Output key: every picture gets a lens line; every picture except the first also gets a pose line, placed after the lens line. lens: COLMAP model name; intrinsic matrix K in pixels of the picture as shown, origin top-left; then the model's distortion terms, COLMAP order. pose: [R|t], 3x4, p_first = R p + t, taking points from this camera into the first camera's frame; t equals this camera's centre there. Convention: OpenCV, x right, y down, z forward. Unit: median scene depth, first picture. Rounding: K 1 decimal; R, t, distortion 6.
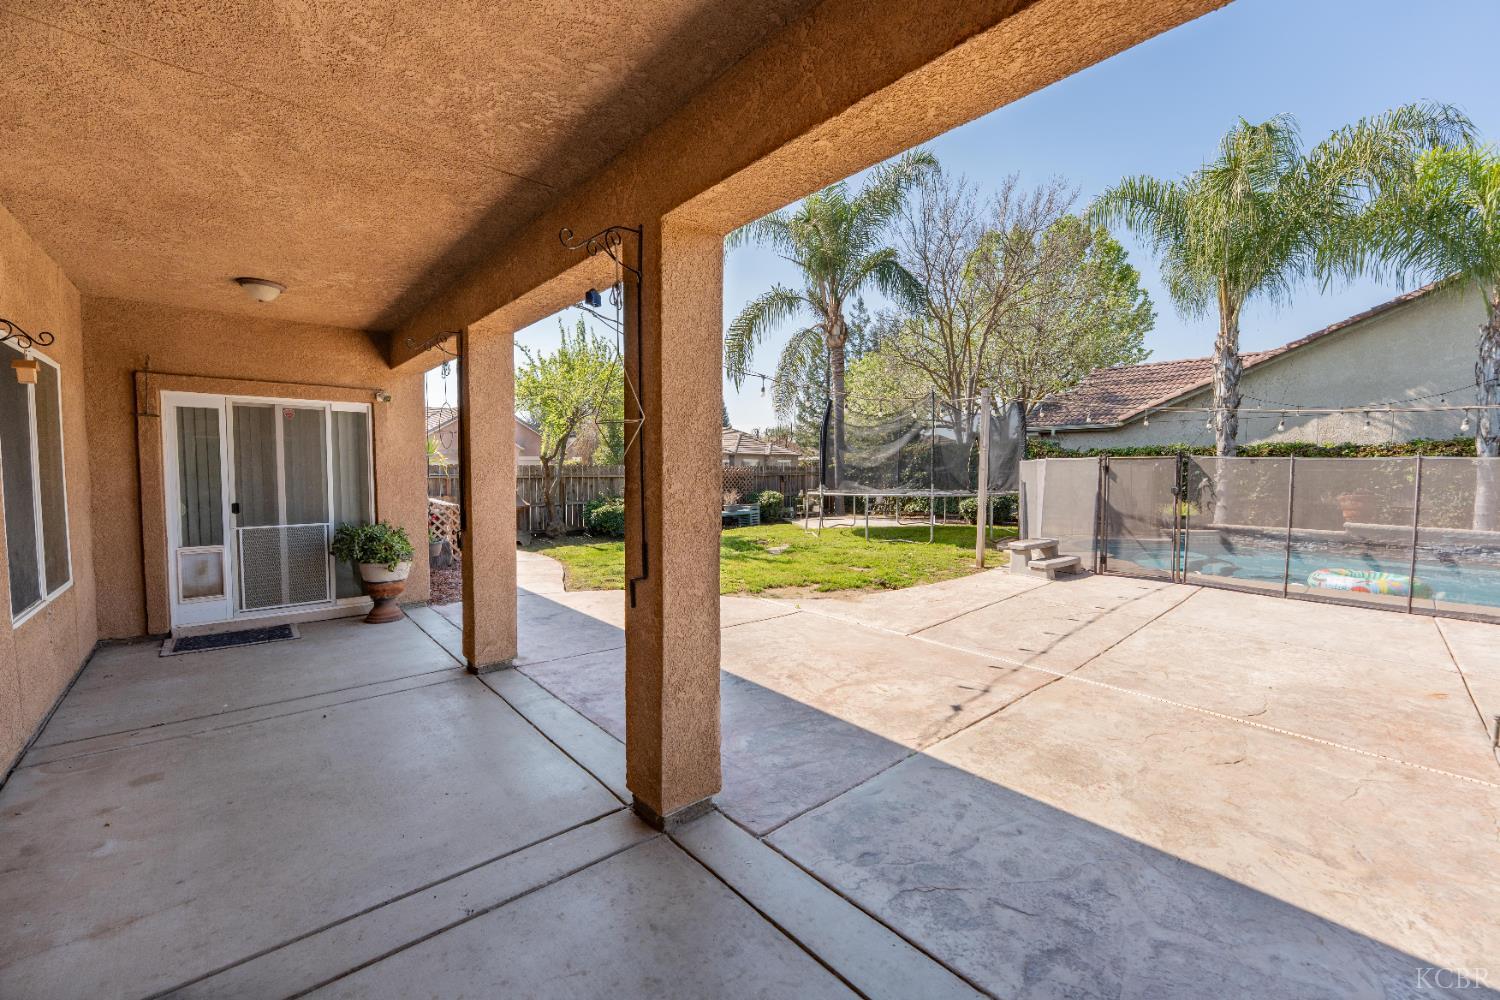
lens RADIAL K [[605.3, 0, 744.2], [0, 605.3, 485.7], [0, 0, 1]] dist [0.001369, -0.000081]
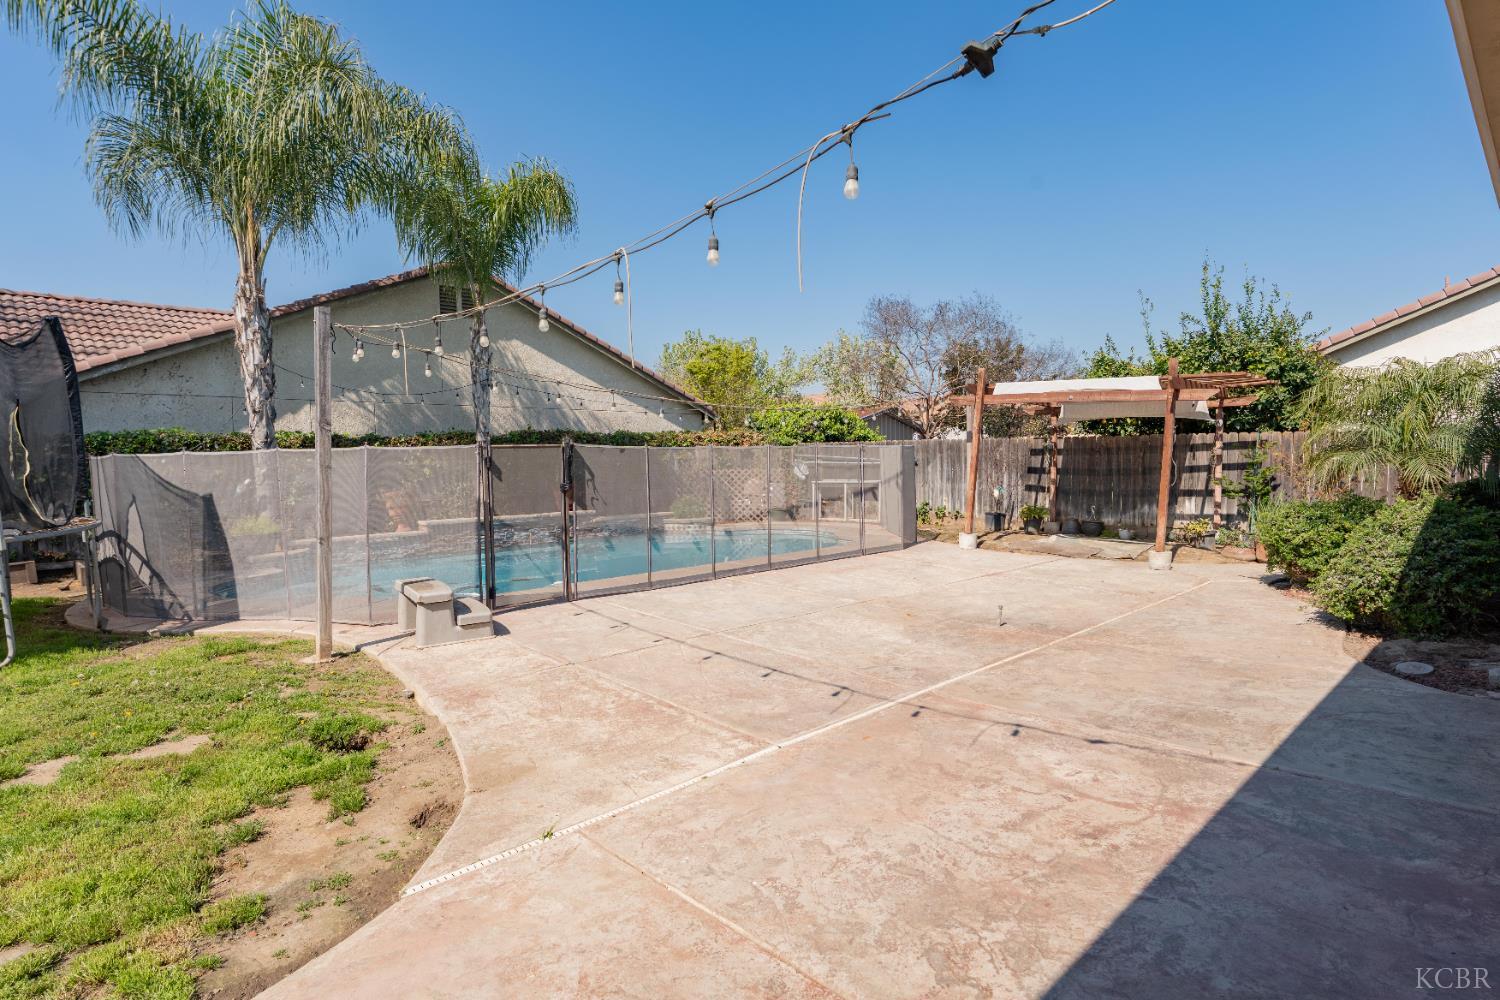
lens RADIAL K [[817.6, 0, 748.6], [0, 817.6, 456.5], [0, 0, 1]] dist [0.002530, -0.000064]
pose [[-0.079748, -0.001788, 0.996813, -0.639744], [0.049810, 0.998742, 0.005777, -0.043927], [-0.995570, 0.050112, -0.079559, 1.369918]]
